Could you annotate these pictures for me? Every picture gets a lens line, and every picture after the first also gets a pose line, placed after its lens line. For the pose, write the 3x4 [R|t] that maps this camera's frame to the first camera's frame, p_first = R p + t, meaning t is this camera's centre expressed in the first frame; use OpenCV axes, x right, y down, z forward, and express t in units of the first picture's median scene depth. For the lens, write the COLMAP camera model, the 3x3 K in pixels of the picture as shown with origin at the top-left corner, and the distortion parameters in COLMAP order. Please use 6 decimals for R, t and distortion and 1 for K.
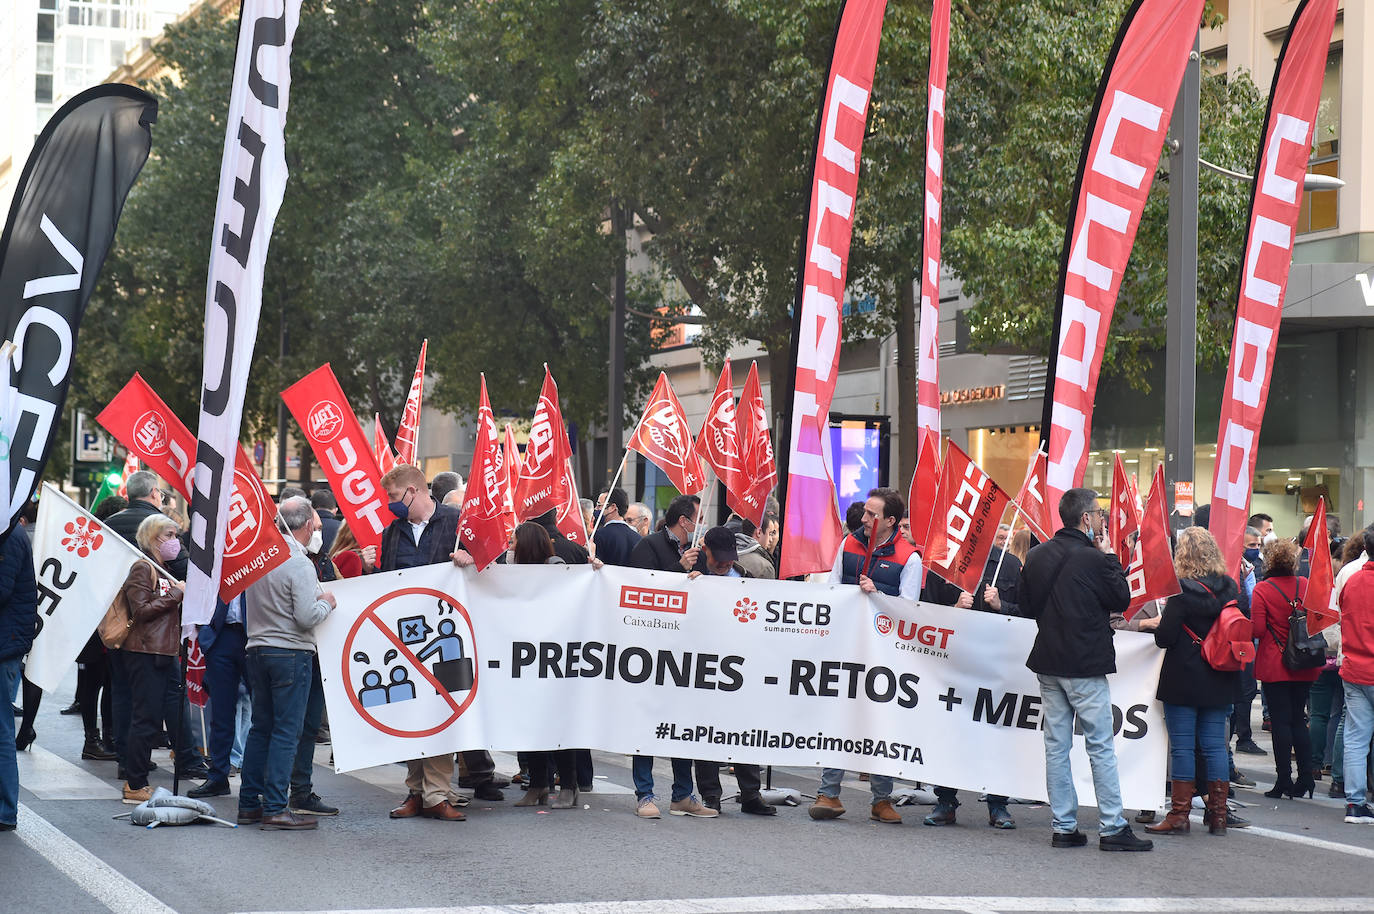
lens RADIAL K [[2807.7, 0, 687.0], [0, 2807.7, 457.0], [0, 0, 1]] dist [0.116471, -0.348450]
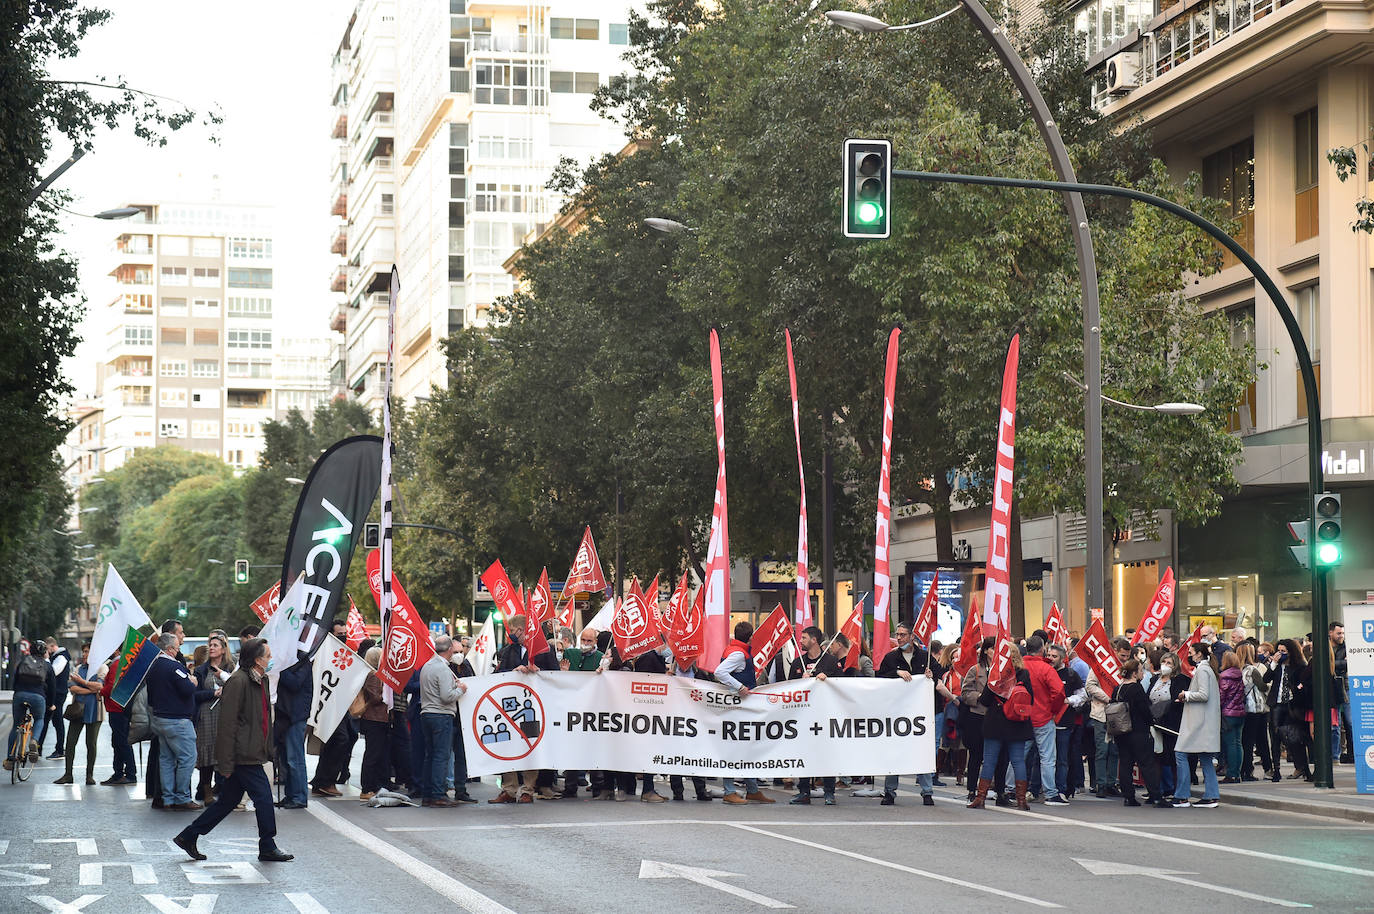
lens RADIAL K [[3305.7, 0, 687.0], [0, 3305.7, 457.0], [0, 0, 1]] dist [0.318004, 0.276964]
pose [[0.982732, -0.029576, -0.182658, 0.243467], [0.023352, 0.999074, -0.036133, -0.012524], [0.183558, 0.031244, 0.982512, -0.667567]]
